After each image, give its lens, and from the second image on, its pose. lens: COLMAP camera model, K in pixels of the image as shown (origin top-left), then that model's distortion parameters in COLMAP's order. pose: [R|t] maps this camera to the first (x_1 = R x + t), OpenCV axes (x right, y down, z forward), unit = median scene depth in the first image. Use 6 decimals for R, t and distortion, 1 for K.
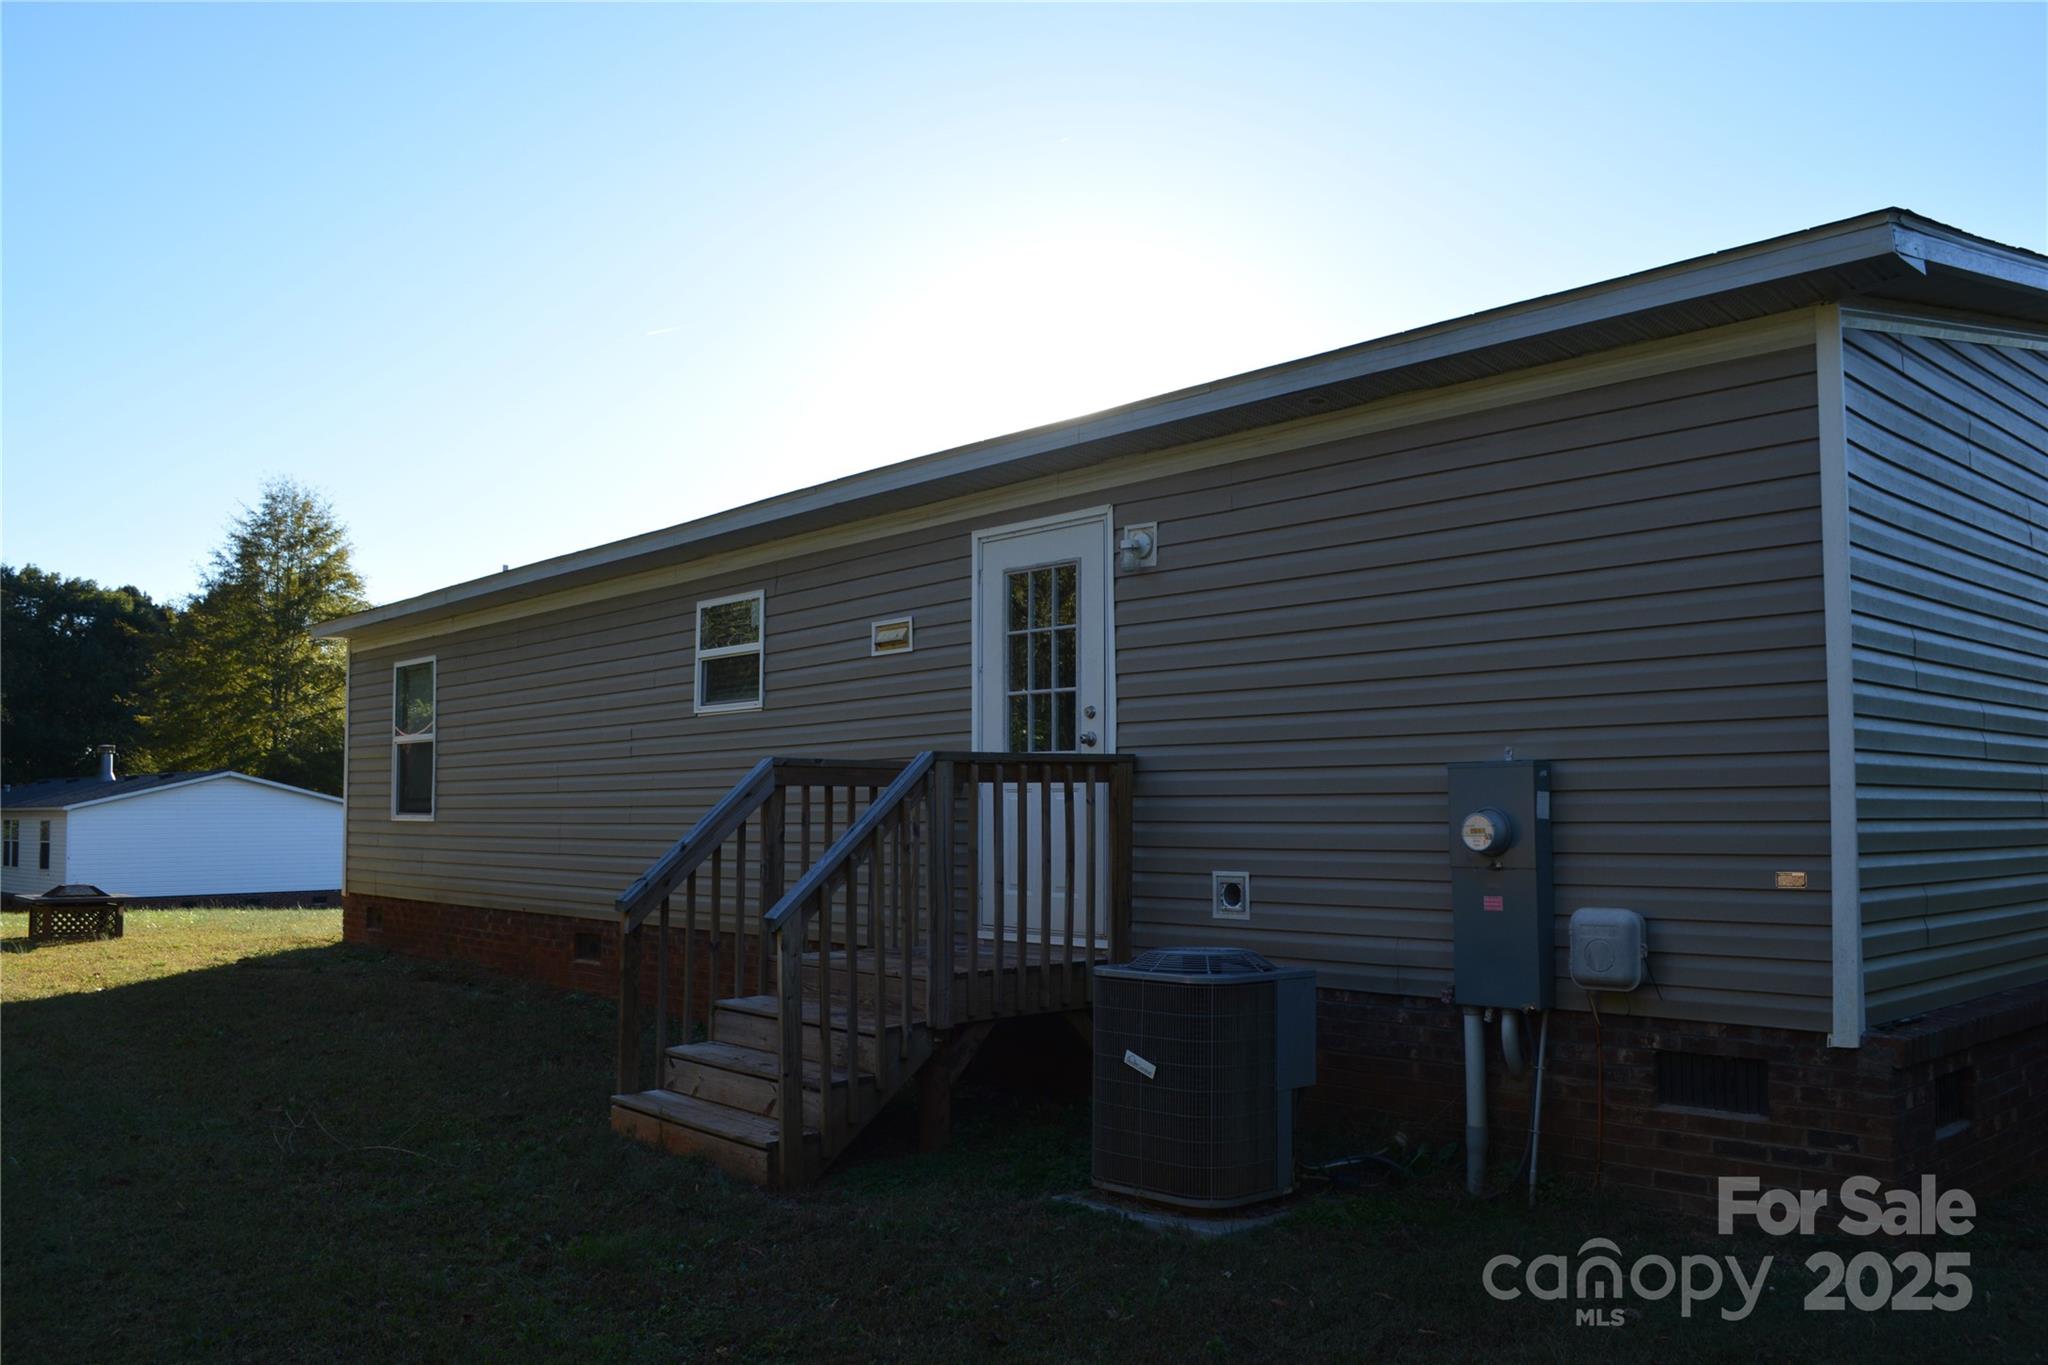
lens RADIAL K [[1628.1, 0, 1023.4], [0, 1628.1, 684.0], [0, 0, 1]] dist [-0.085423, 0.003294]
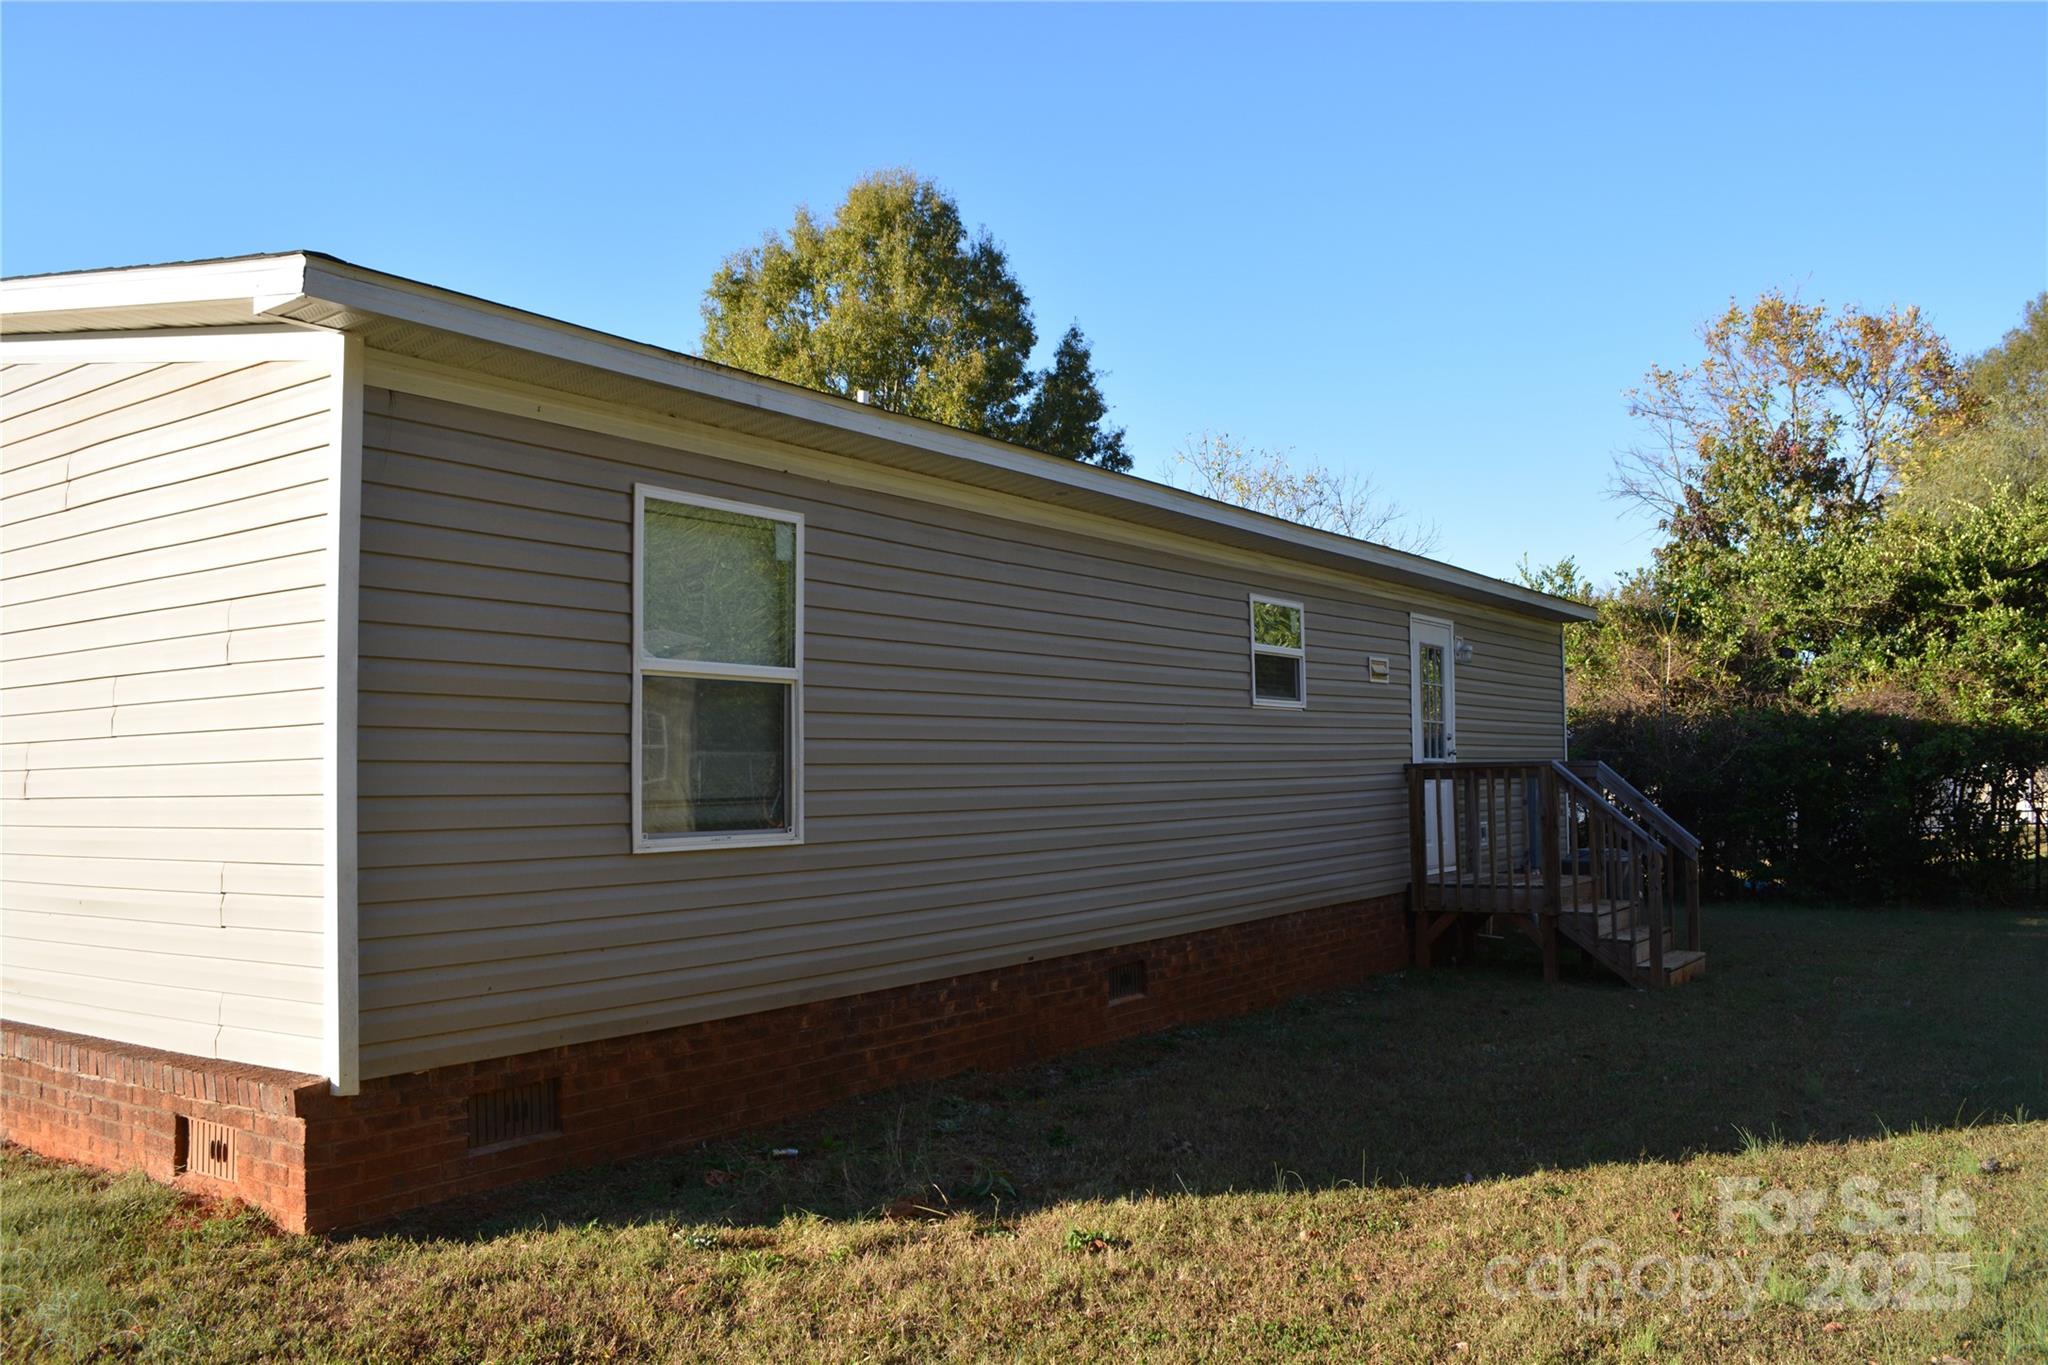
lens RADIAL K [[1628.1, 0, 1024.5], [0, 1628.1, 684.7], [0, 0, 1]] dist [-0.085423, 0.003294]
pose [[-0.232067, 0.068176, 0.970308, -1.200875], [-0.050982, 0.995317, -0.082126, 0.100226], [-0.971363, -0.068527, -0.227504, 1.433527]]
